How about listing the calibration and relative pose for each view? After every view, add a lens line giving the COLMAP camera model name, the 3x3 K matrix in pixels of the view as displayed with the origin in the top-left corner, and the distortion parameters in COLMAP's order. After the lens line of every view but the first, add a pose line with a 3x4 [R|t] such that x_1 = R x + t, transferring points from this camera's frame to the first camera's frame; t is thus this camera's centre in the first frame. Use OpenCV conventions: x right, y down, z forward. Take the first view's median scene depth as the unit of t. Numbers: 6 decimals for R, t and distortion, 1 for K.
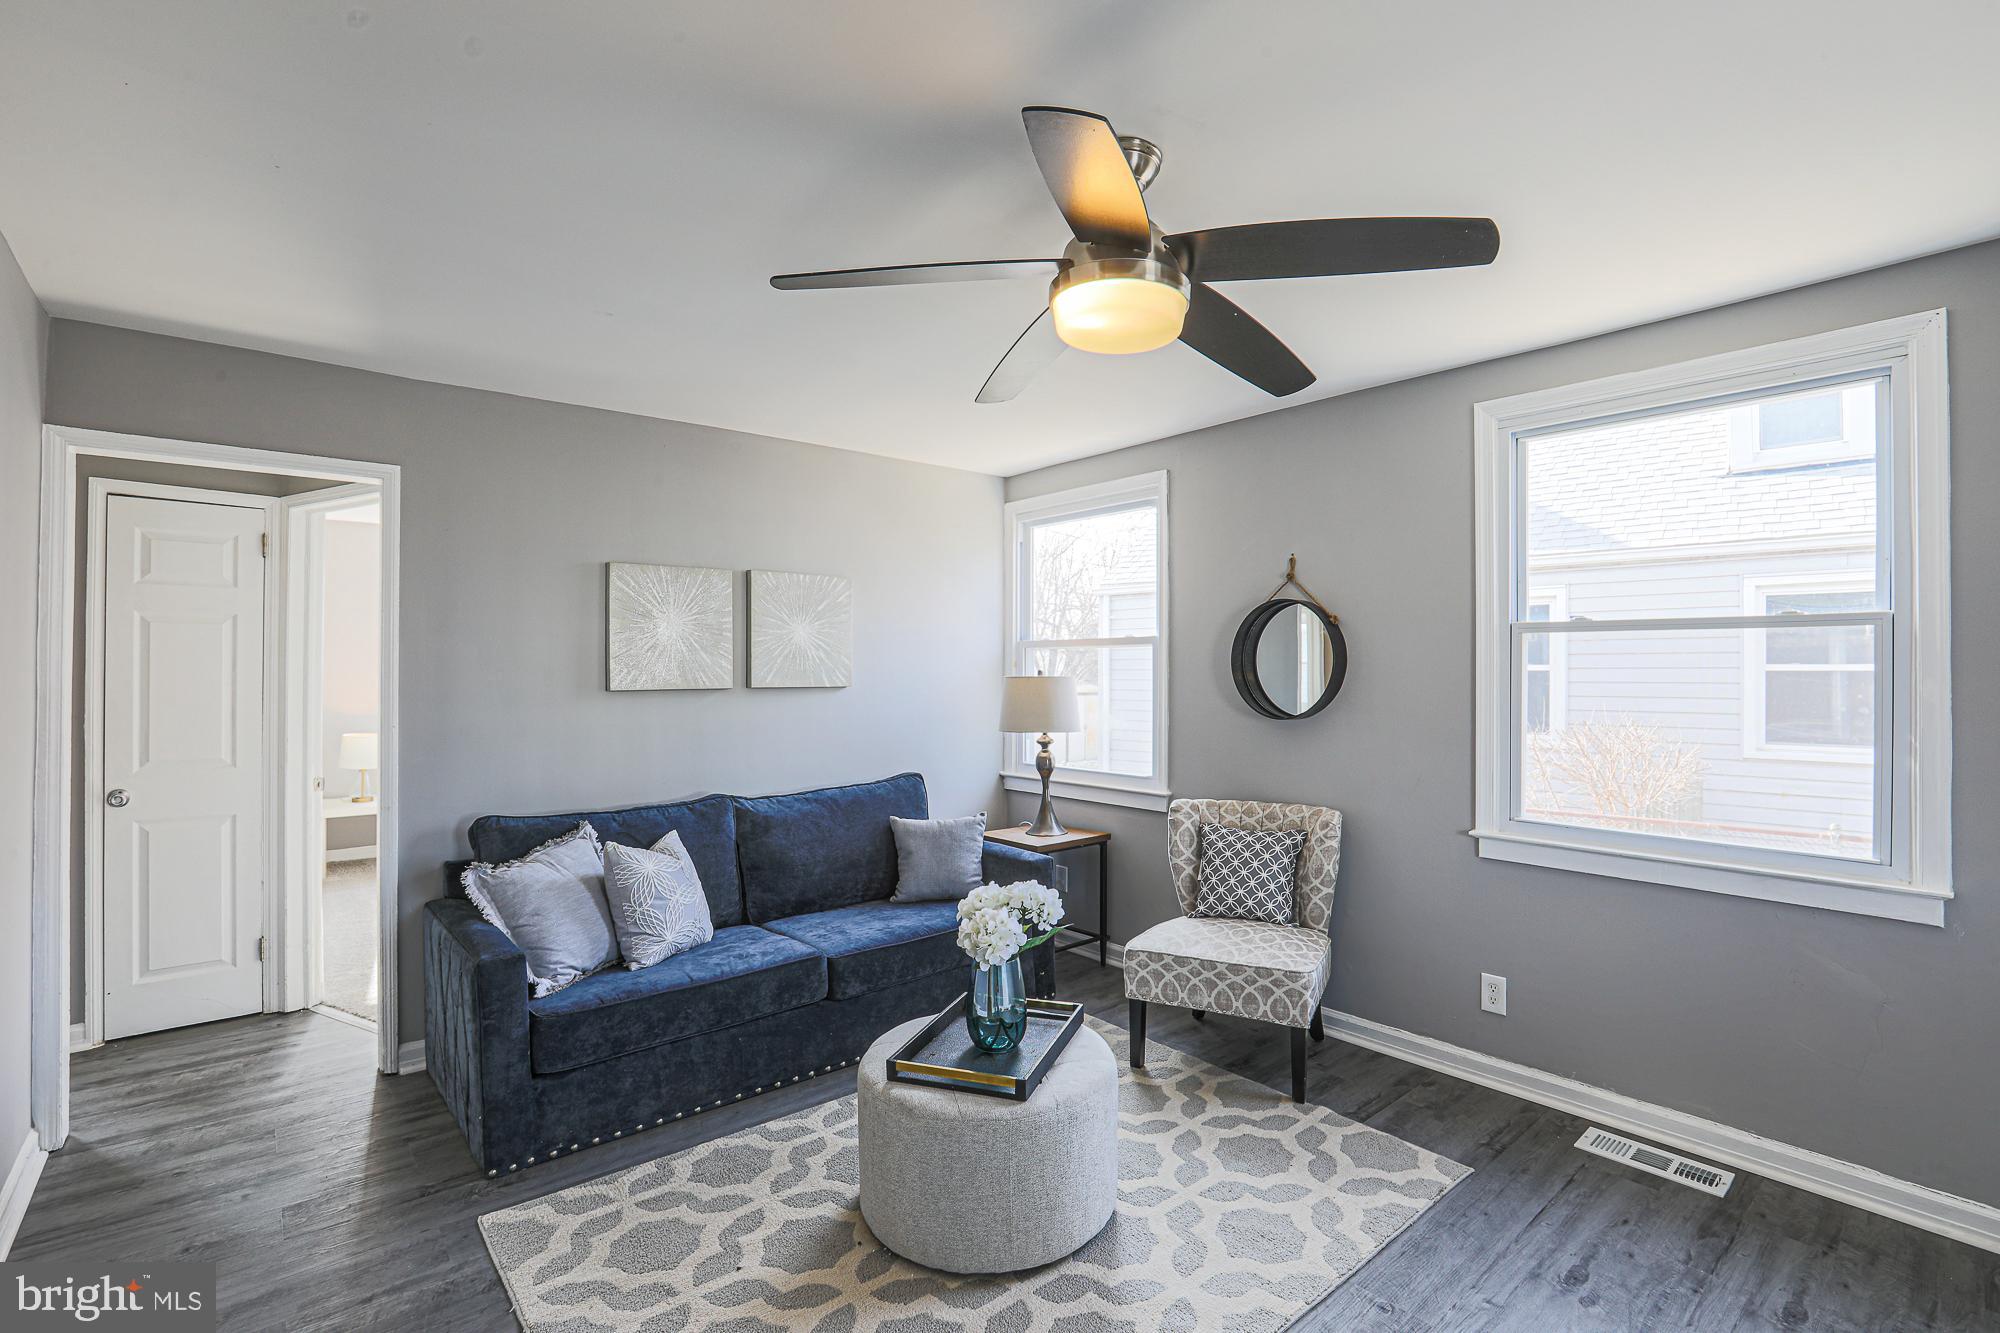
lens RADIAL K [[914.3, 0, 1018.3], [0, 914.3, 664.3], [0, 0, 1]] dist [-0.072795, 0.028774]
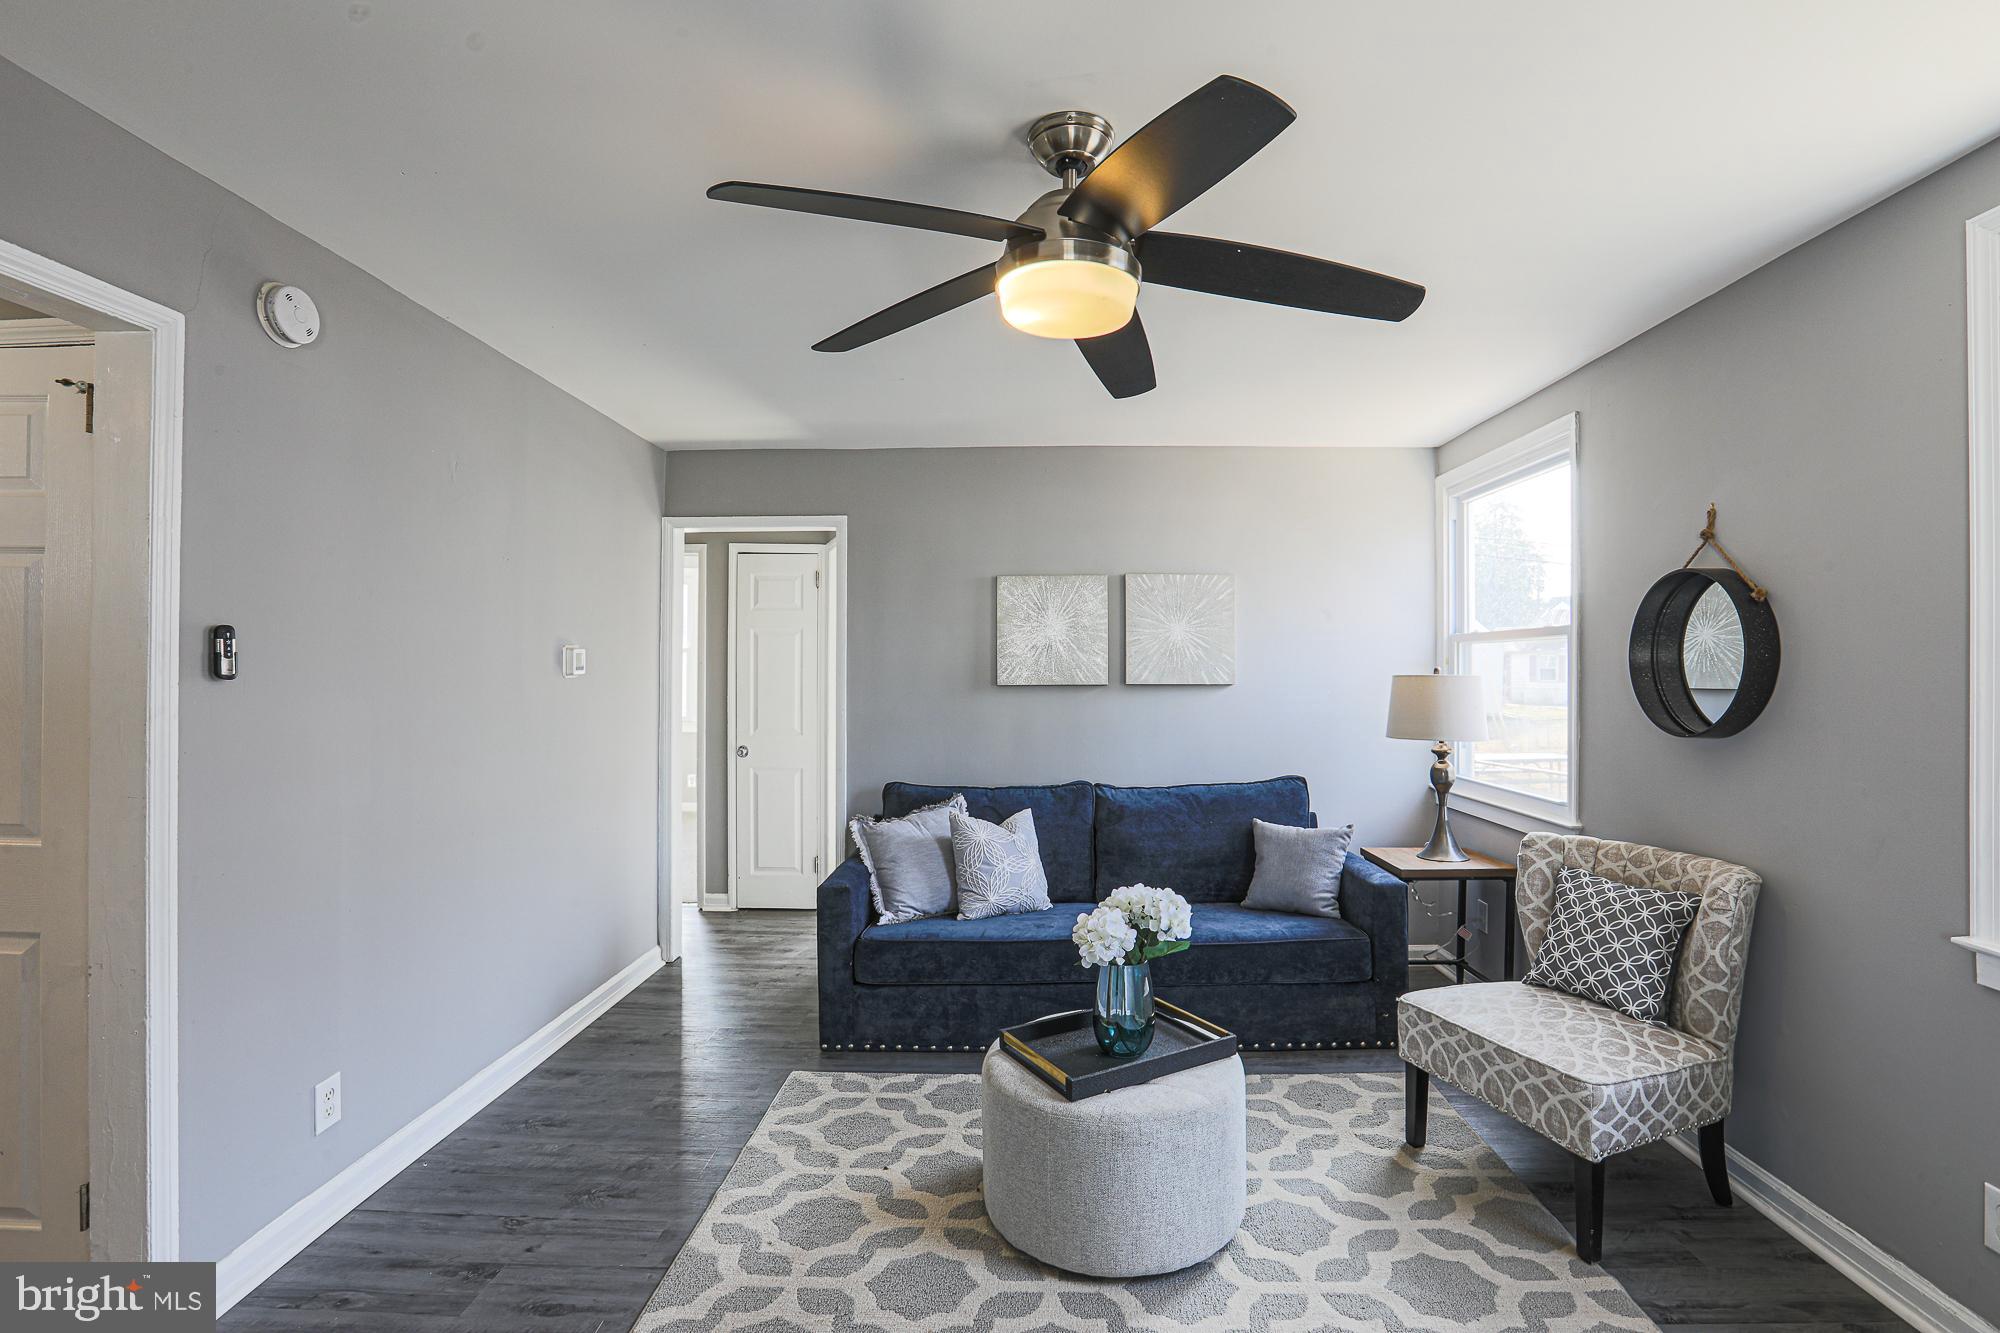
lens RADIAL K [[914.3, 0, 1018.3], [0, 914.3, 664.3], [0, 0, 1]] dist [-0.072795, 0.028774]
pose [[0.741464, -0.003489, -0.670983, 0.404605], [0.004155, 0.999991, -0.000609, 0.002435], [0.670980, -0.002337, 0.741472, 0.145354]]
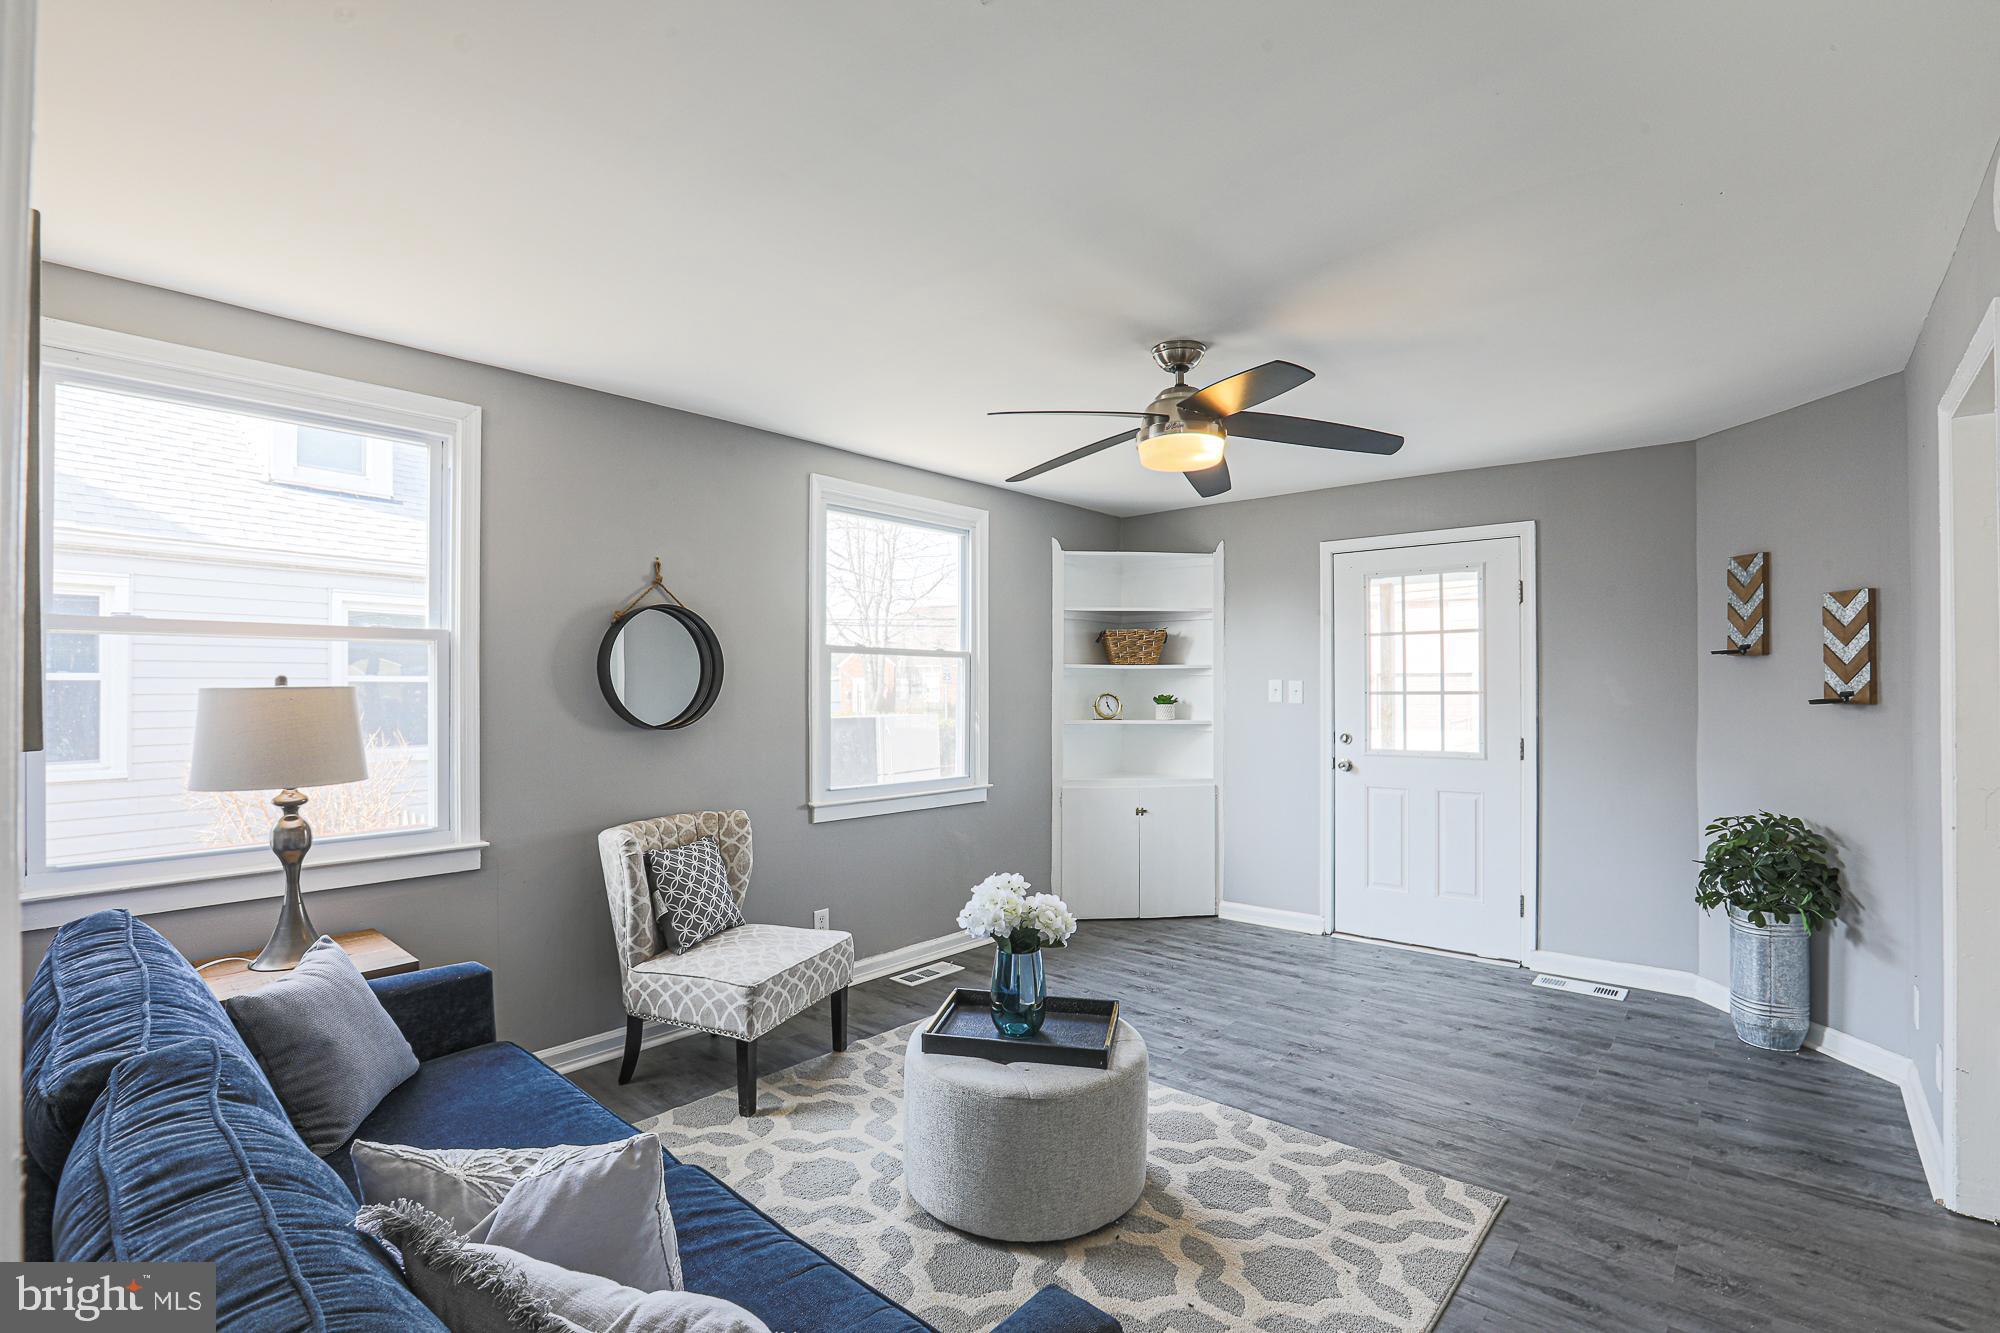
lens RADIAL K [[911.7, 0, 1033.2], [0, 911.7, 680.7], [0, 0, 1]] dist [-0.019658, 0.000442]
pose [[-0.165170, 0.005313, 0.986251, -0.801625], [-0.008192, 0.999944, -0.006759, 0.013187], [-0.986231, -0.009196, -0.165117, 0.856348]]
